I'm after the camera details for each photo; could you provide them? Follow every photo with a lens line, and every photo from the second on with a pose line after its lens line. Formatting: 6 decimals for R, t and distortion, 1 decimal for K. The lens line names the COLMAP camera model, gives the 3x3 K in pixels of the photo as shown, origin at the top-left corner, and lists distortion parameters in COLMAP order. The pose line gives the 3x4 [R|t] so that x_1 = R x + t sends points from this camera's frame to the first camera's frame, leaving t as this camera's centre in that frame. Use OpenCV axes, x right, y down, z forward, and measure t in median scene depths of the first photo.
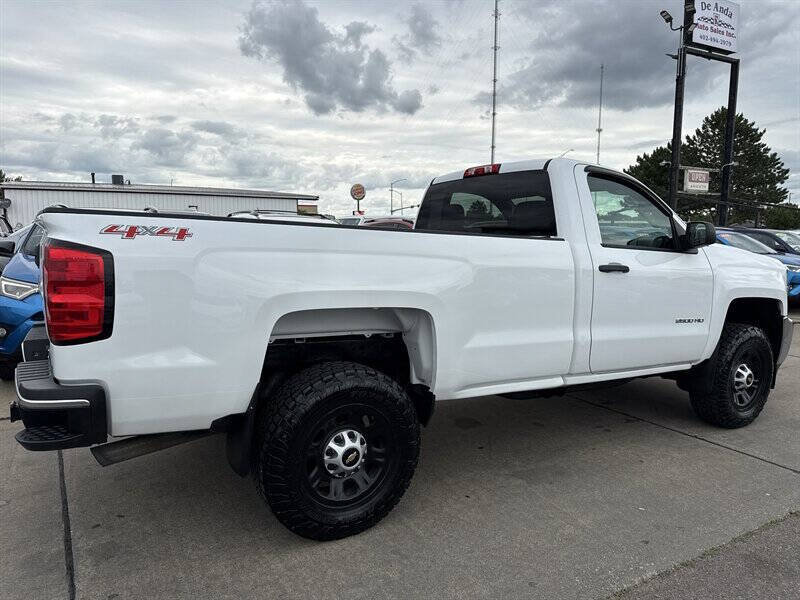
lens RADIAL K [[567.4, 0, 407.5], [0, 567.4, 299.5], [0, 0, 1]] dist [0.042025, -0.047525]
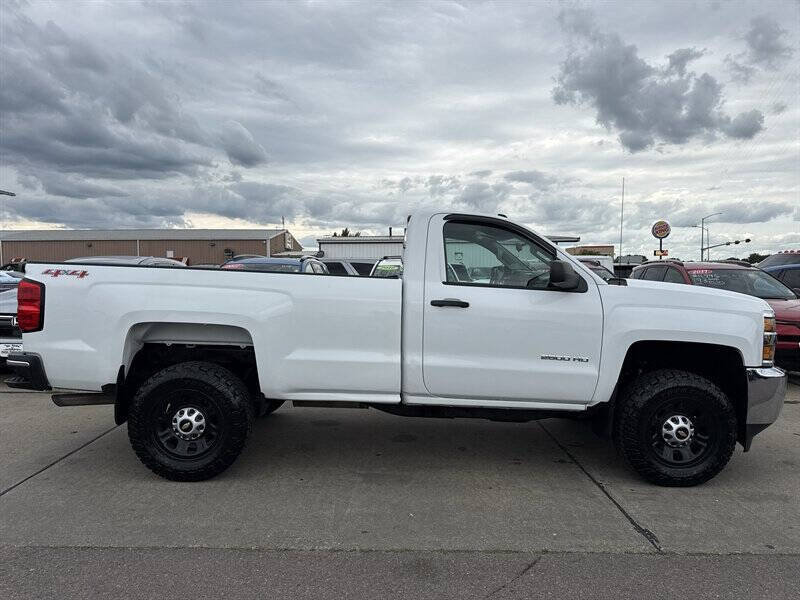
lens RADIAL K [[567.4, 0, 406.0], [0, 567.4, 305.3], [0, 0, 1]] dist [0.042025, -0.047525]
pose [[0.862581, 0.020076, -0.505520, 0.702273], [-0.052609, 0.997355, -0.050159, 0.008304], [0.503176, 0.069862, 0.861356, -0.001114]]
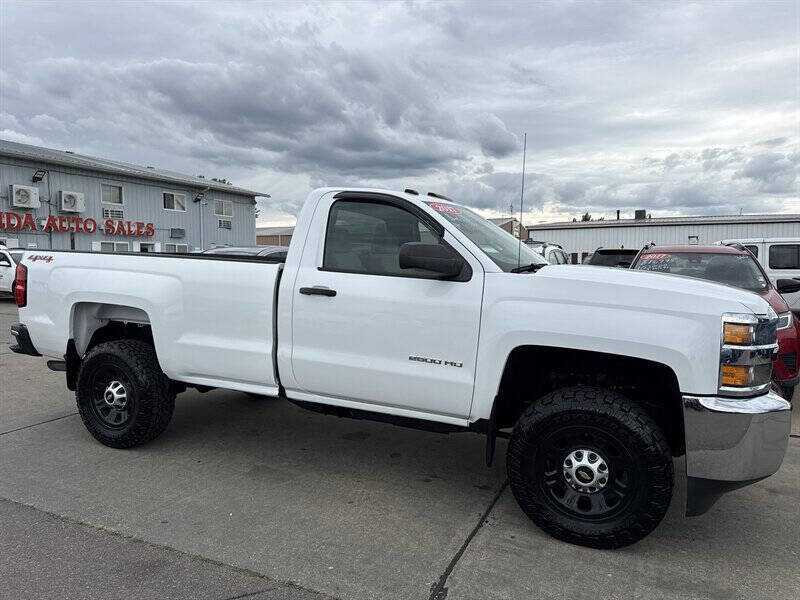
lens RADIAL K [[567.4, 0, 402.7], [0, 567.4, 308.2], [0, 0, 1]] dist [0.042025, -0.047525]
pose [[0.567509, 0.058554, -0.821282, 1.049899], [-0.092700, 0.995670, 0.006931, -0.037344], [0.818132, 0.072200, 0.570480, 0.459770]]
